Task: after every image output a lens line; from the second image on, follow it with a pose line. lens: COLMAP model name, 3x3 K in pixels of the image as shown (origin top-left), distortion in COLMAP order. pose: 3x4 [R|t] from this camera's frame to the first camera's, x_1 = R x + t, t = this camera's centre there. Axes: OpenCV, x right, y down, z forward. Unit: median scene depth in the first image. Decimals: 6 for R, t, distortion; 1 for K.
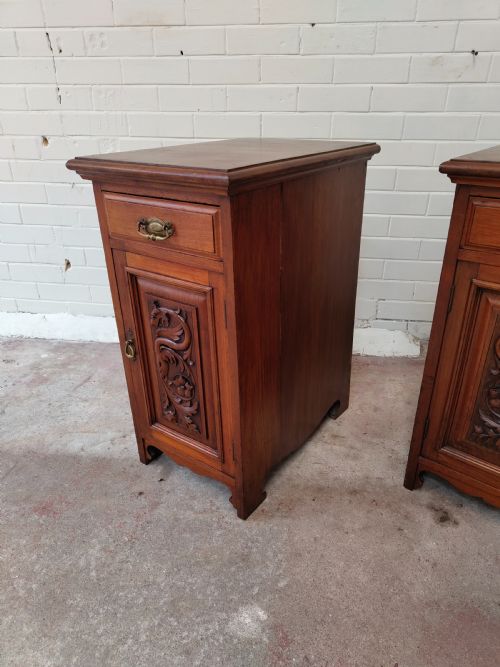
lens RADIAL K [[463.4, 0, 257.5], [0, 463.4, 340.0], [0, 0, 1]] dist [0.002426, 0.002814]
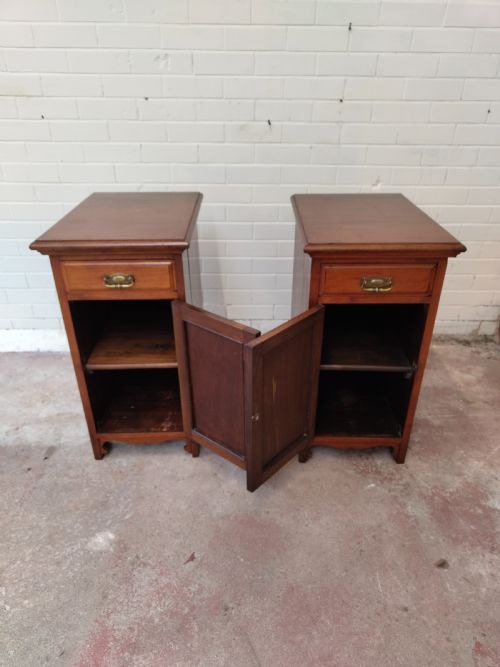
lens RADIAL K [[463.4, 0, 248.4], [0, 463.4, 343.5], [0, 0, 1]] dist [0.002426, 0.002814]
pose [[0.989560, -0.064931, 0.128669, 0.235980], [0.059350, 0.997142, 0.046749, -0.059346], [-0.131337, -0.038624, 0.990585, -0.416512]]
